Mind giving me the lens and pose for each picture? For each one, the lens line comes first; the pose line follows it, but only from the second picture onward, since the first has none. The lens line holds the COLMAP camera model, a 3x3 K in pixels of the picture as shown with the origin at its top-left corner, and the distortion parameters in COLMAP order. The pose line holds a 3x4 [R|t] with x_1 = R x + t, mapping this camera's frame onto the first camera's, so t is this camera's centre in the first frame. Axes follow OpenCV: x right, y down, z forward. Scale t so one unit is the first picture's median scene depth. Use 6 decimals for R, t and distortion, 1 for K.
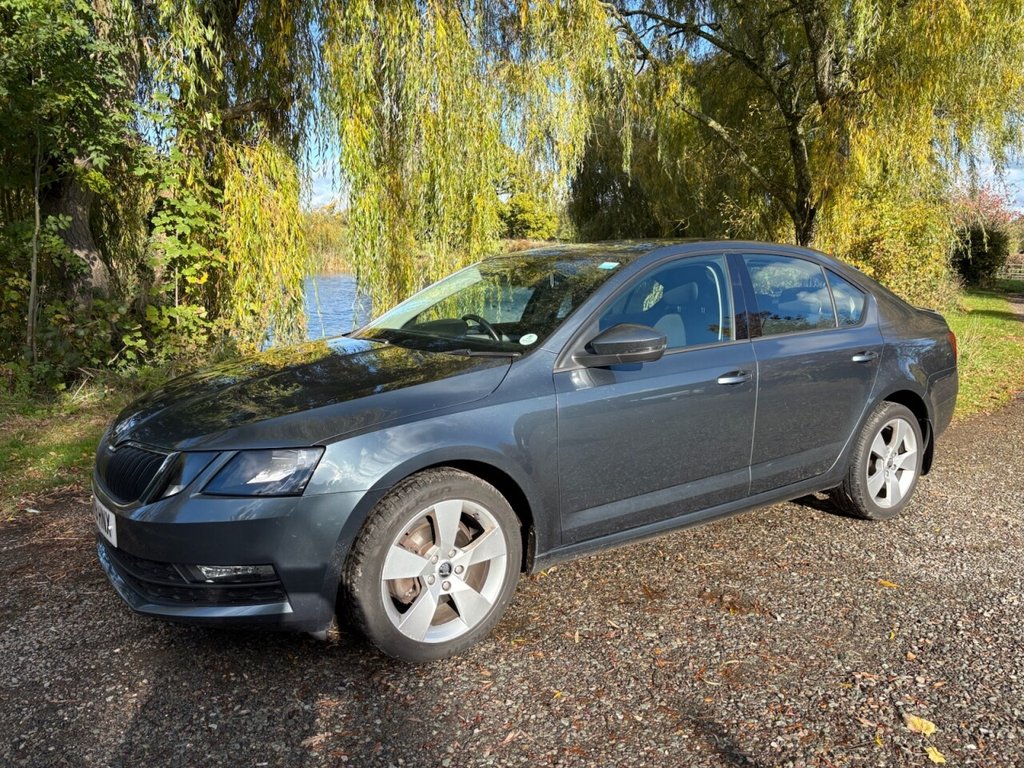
lens RADIAL K [[749.5, 0, 512.7], [0, 749.5, 391.8], [0, 0, 1]] dist [0.046186, -0.043961]
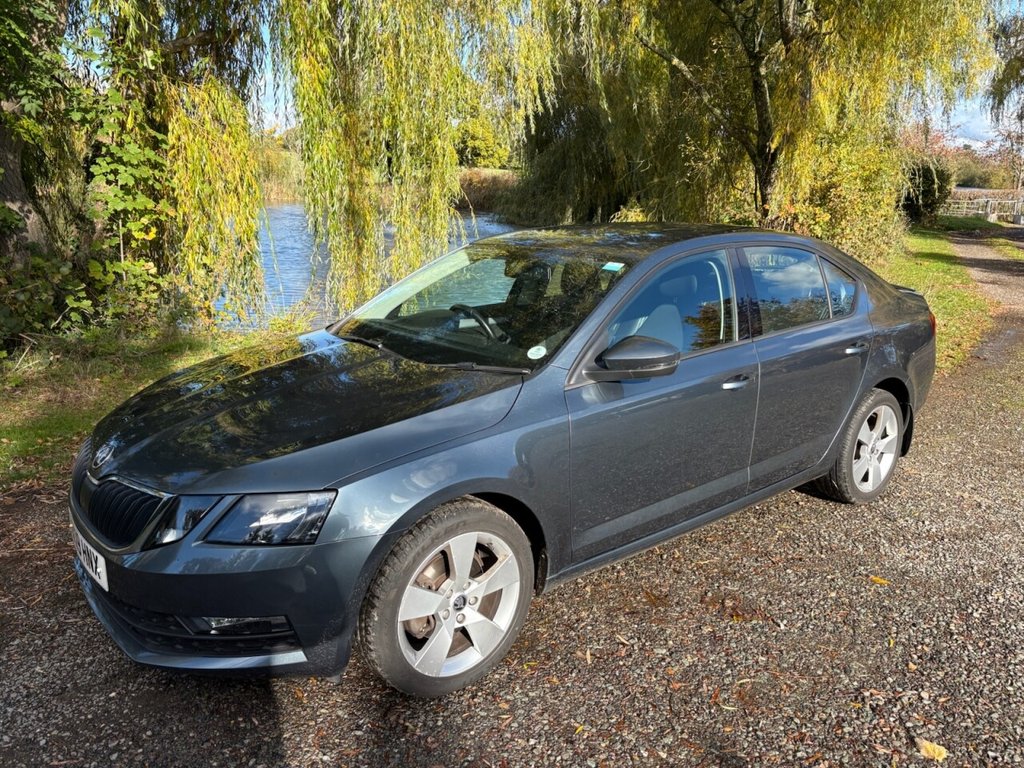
lens RADIAL K [[749.5, 0, 519.9], [0, 749.5, 388.2], [0, 0, 1]] dist [0.046186, -0.043961]
pose [[0.997106, -0.008794, 0.075508, -0.055822], [0.002171, 0.996175, 0.087352, -0.083095], [-0.075988, -0.086935, 0.993312, 0.035240]]
